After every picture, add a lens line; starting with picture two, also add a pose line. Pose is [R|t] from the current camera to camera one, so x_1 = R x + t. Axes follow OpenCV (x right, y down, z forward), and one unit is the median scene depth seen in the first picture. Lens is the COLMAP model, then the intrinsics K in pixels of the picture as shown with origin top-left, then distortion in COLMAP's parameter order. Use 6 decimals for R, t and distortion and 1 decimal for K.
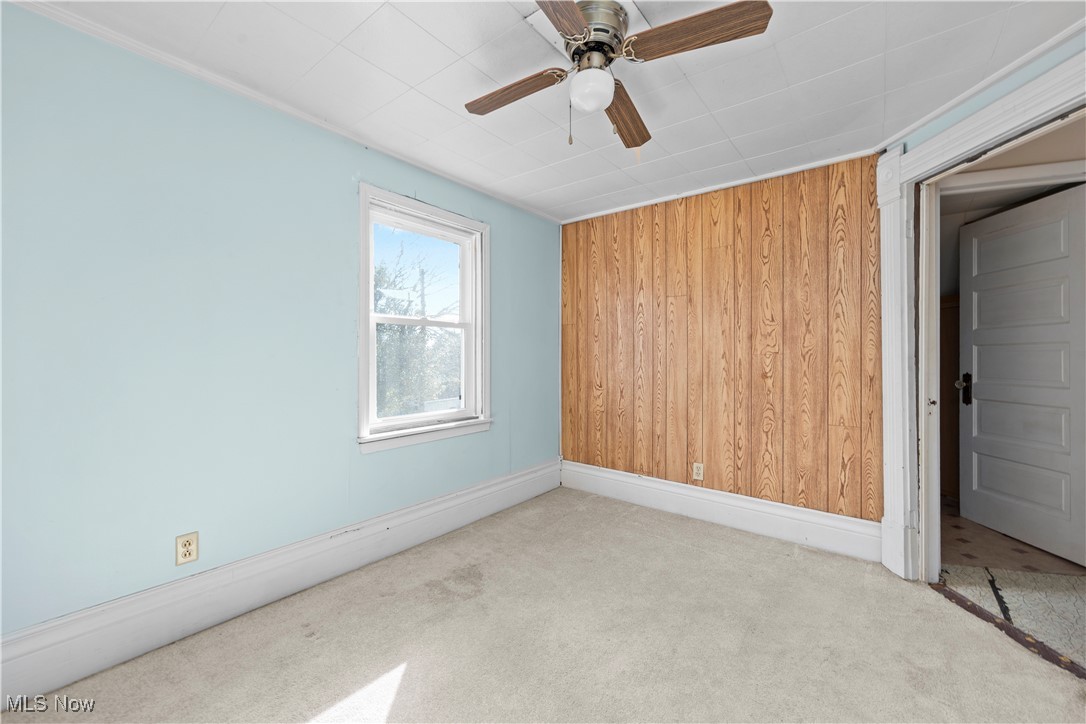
lens RADIAL K [[437.8, 0, 545.8], [0, 437.8, 363.5], [0, 0, 1]] dist [0.003717, -0.000319]
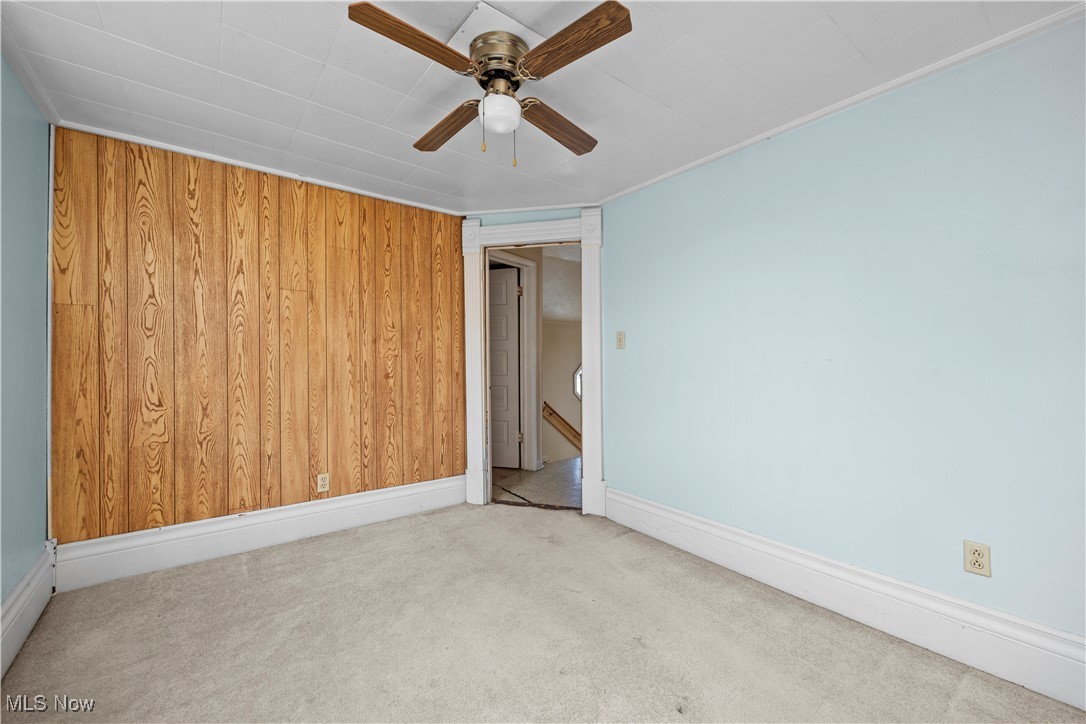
lens RADIAL K [[437.8, 0, 547.4], [0, 437.8, 358.5], [0, 0, 1]] dist [0.003717, -0.000319]
pose [[0.220269, -0.004897, 0.975427, -0.478307], [0.016016, 0.999871, 0.001403, -0.011841], [-0.975308, 0.015313, 0.220319, 0.343721]]
